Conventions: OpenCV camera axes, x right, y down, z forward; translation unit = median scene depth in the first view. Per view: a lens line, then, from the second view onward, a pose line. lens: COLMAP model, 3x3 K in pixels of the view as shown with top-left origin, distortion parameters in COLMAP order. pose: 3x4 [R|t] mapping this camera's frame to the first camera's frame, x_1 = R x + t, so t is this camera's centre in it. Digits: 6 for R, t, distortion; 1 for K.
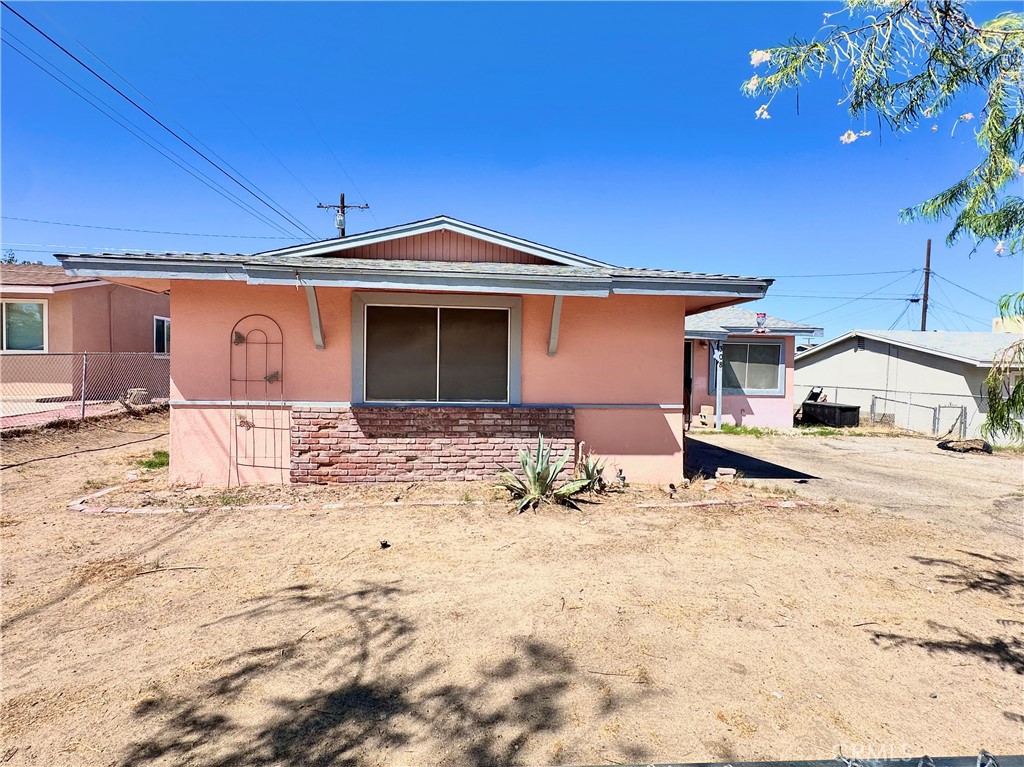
lens RADIAL K [[501.5, 0, 513.0], [0, 501.5, 385.9], [0, 0, 1]] dist [0.000324, 0.000859]
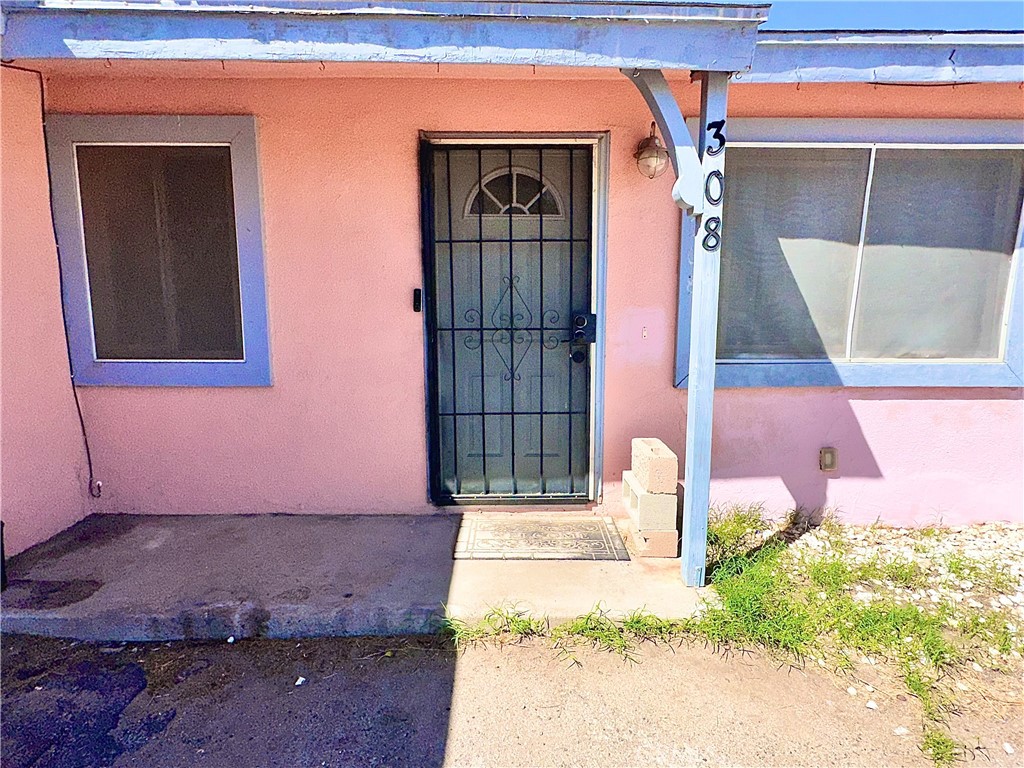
lens RADIAL K [[501.5, 0, 516.5], [0, 501.5, 379.6], [0, 0, 1]] dist [0.000324, 0.000859]
pose [[0.992877, 0.003231, -0.119097, 0.689387], [0.009150, 0.994612, 0.103265, -0.018353], [0.118788, -0.103619, 0.987498, 1.524349]]
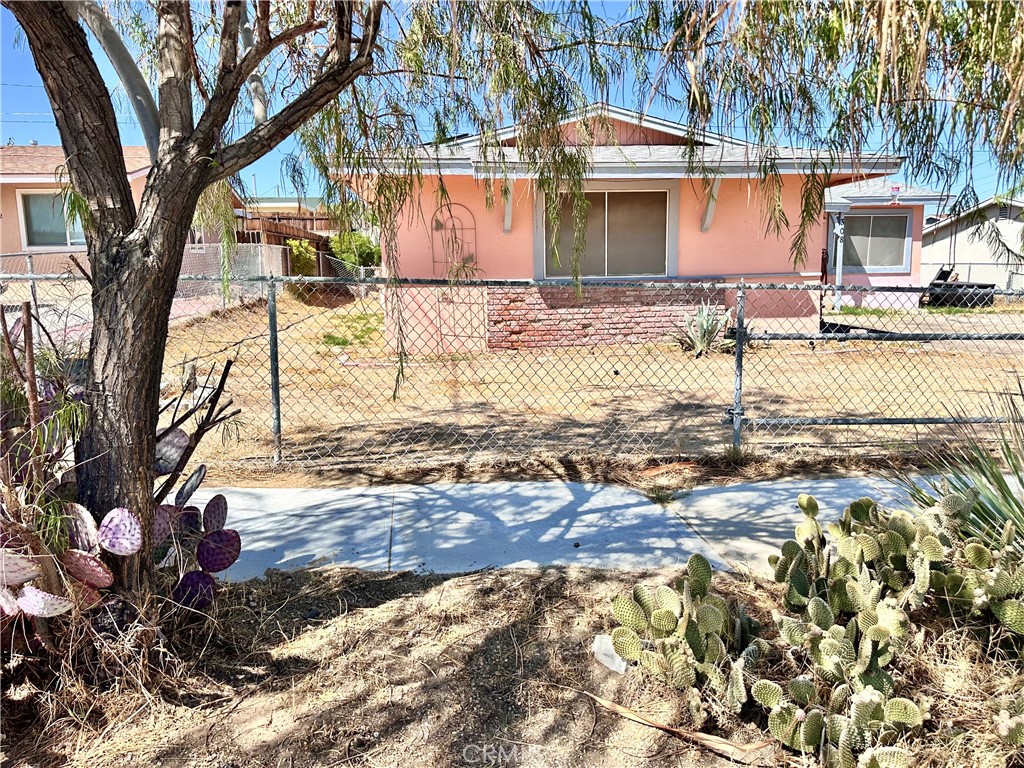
lens RADIAL K [[711.4, 0, 510.7], [0, 711.4, 381.6], [0, 0, 1]] dist [0.009150, -0.009692]
pose [[0.999369, -0.033654, -0.011376, -0.352520], [0.034810, 0.991608, 0.124504, 0.059723], [0.007091, -0.124821, 0.992154, -0.631547]]
